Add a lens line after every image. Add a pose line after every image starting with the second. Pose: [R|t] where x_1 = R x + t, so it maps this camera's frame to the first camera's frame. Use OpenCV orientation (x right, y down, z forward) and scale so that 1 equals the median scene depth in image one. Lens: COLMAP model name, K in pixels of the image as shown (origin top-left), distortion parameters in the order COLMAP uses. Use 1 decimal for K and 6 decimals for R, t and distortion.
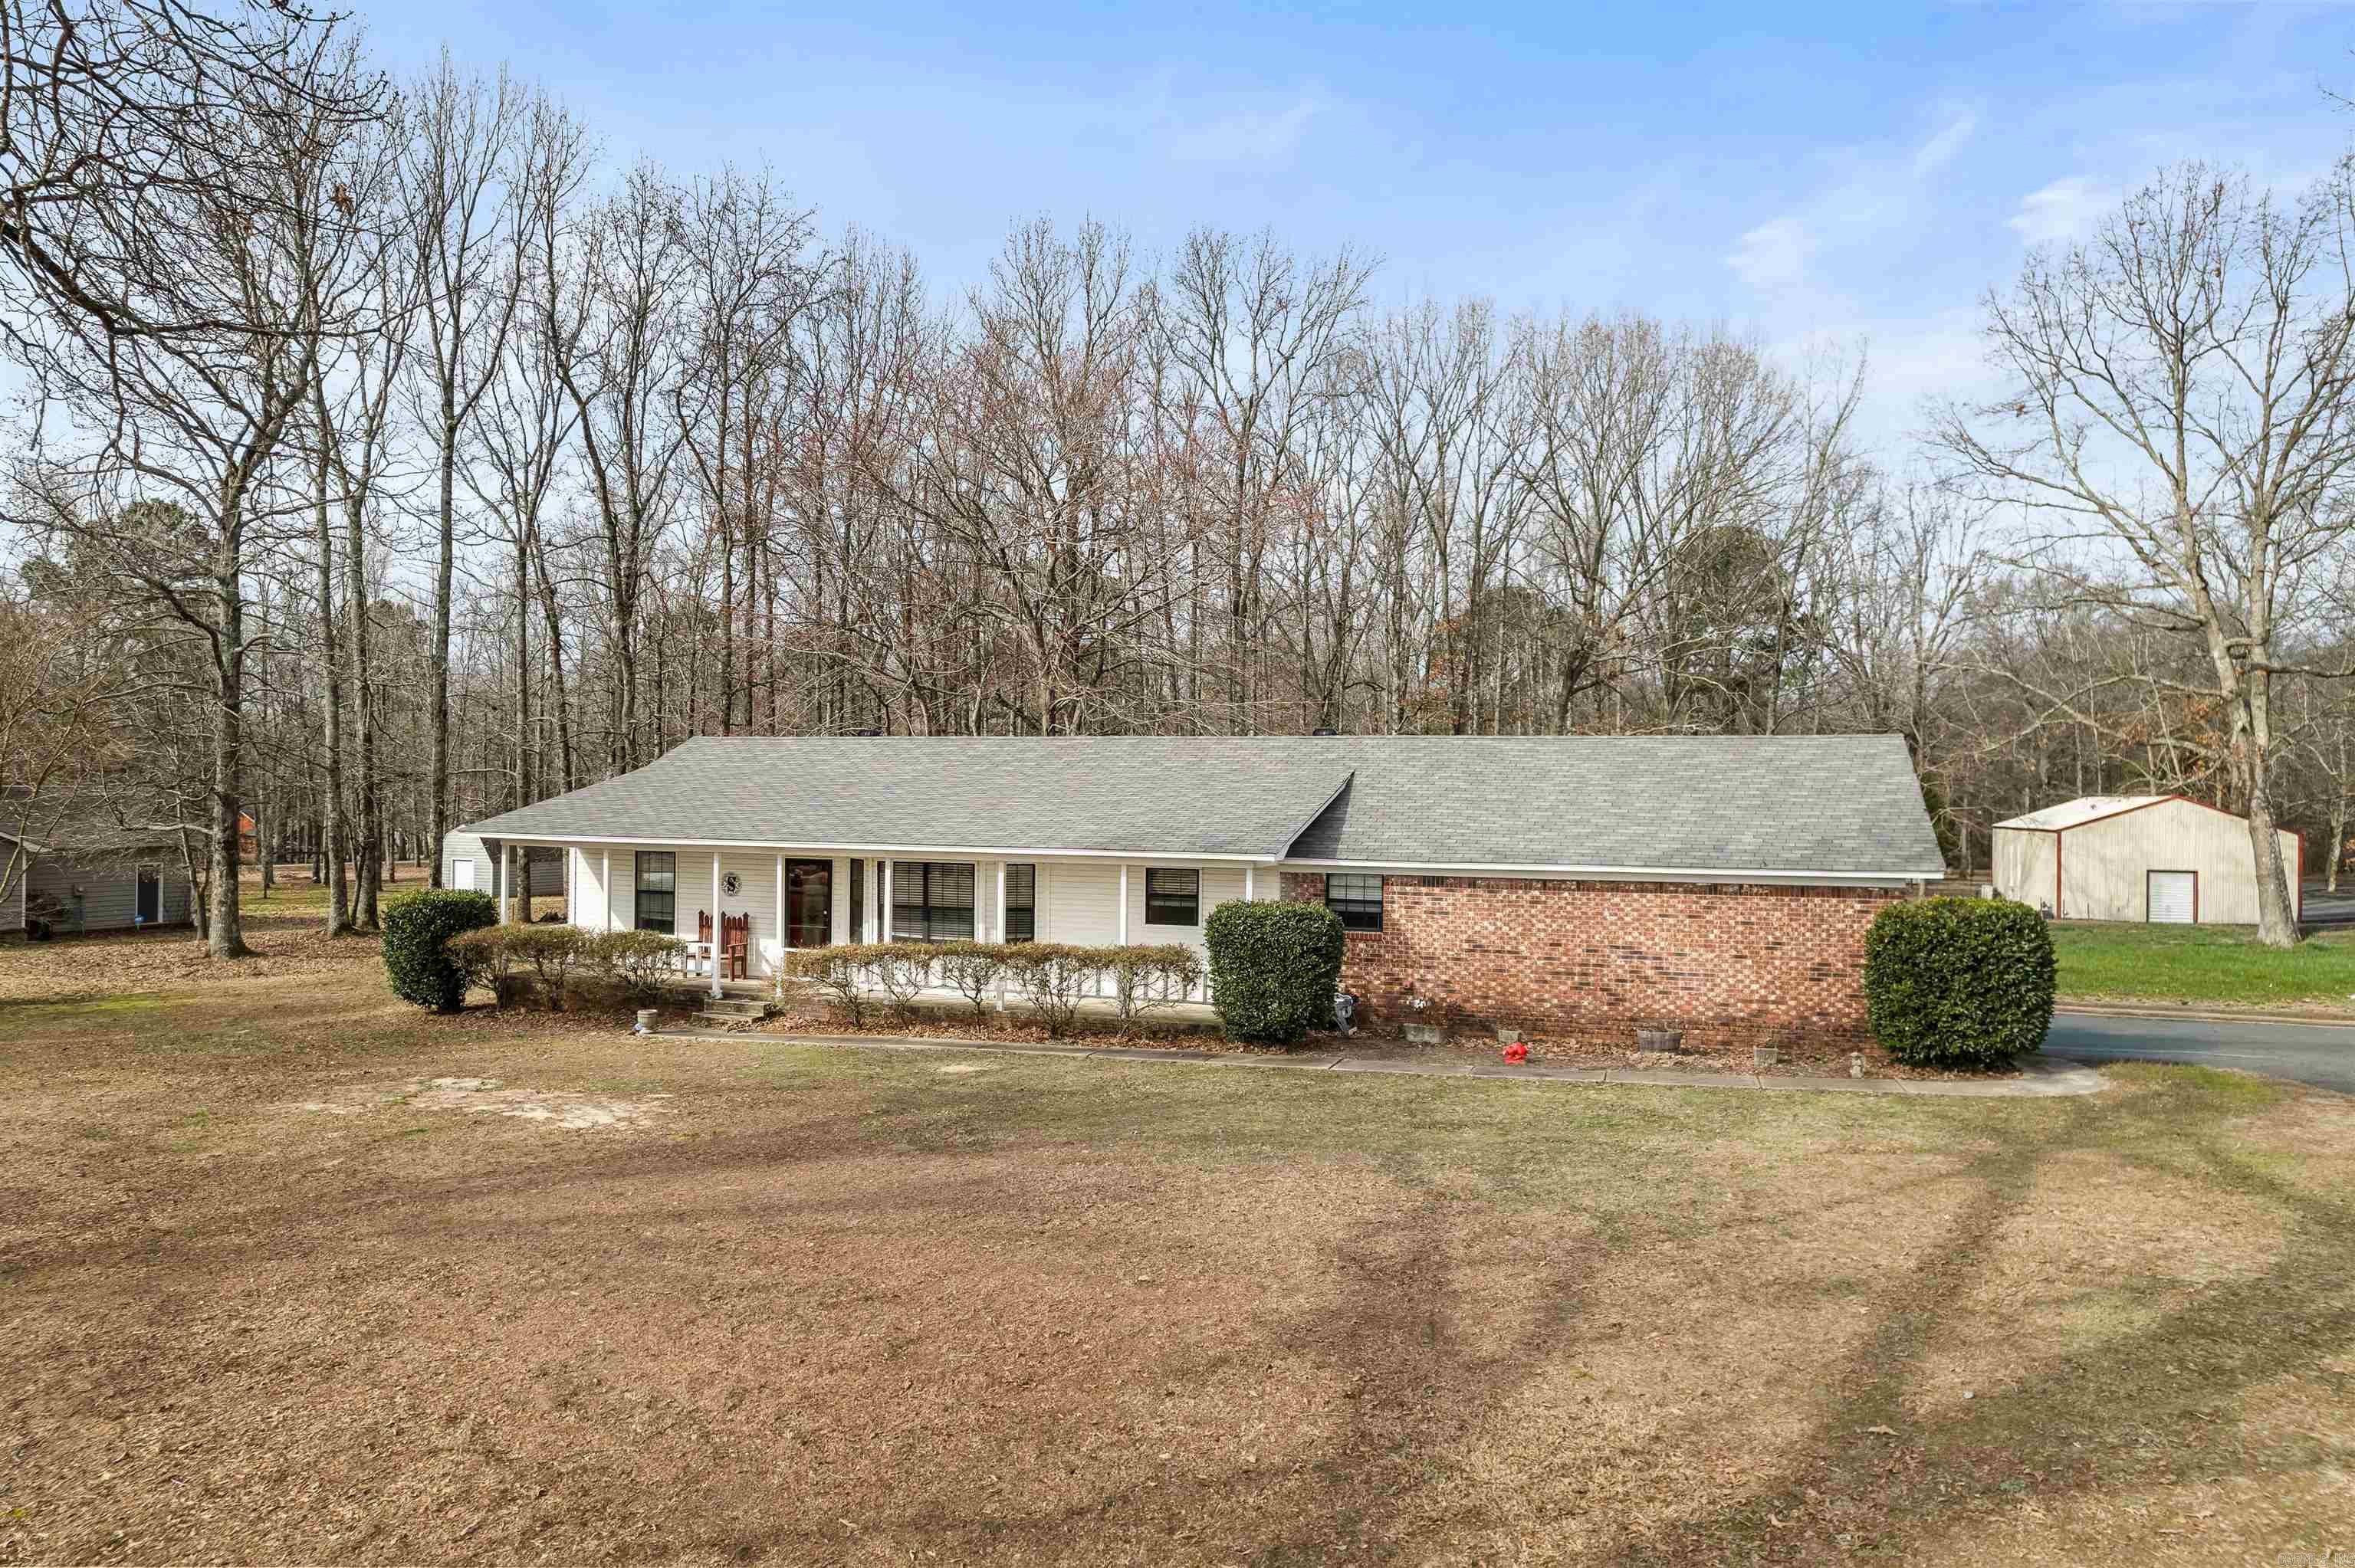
lens RADIAL K [[1463.4, 0, 1177.5], [0, 1463.4, 784.0], [0, 0, 1]] dist [-0.041132, 0.000706]
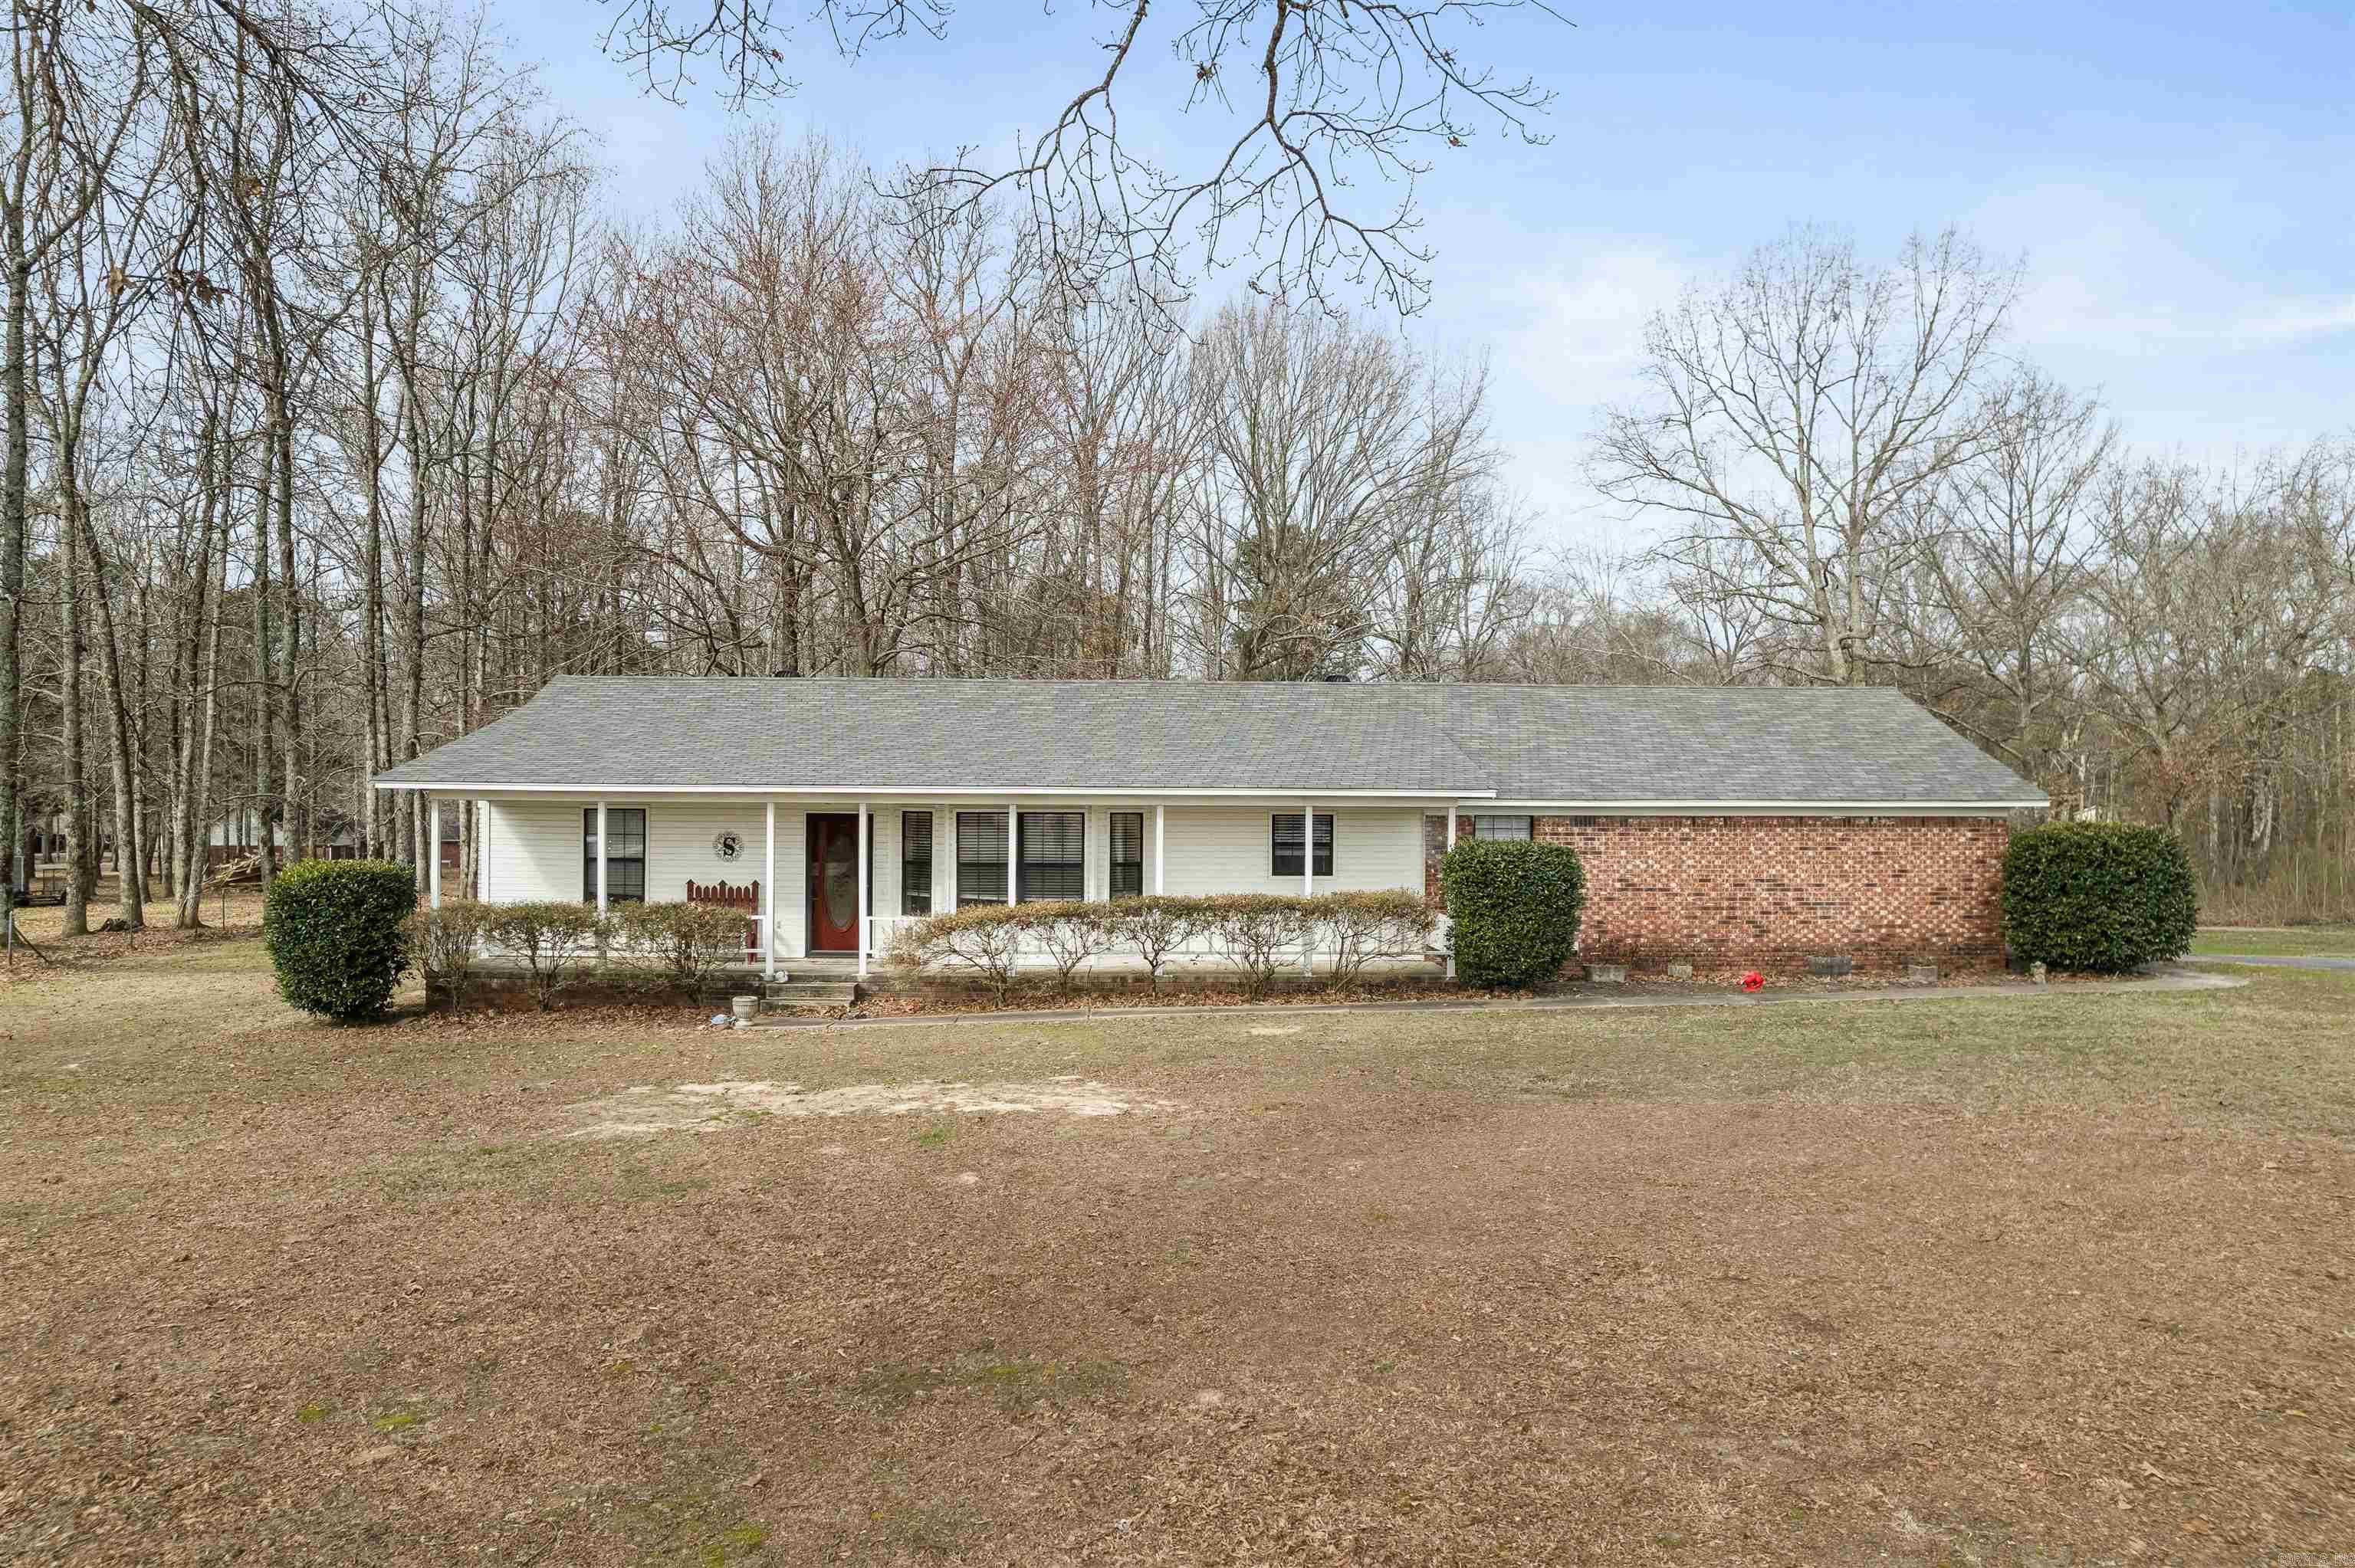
lens RADIAL K [[1494.6, 0, 1177.5], [0, 1494.6, 784.0], [0, 0, 1]] dist [-0.065598, 0.053712]
pose [[0.933912, -0.002527, 0.357494, -0.451625], [0.001726, 0.999995, 0.002558, 0.039520], [-0.357499, -0.001772, 0.933912, 0.165360]]
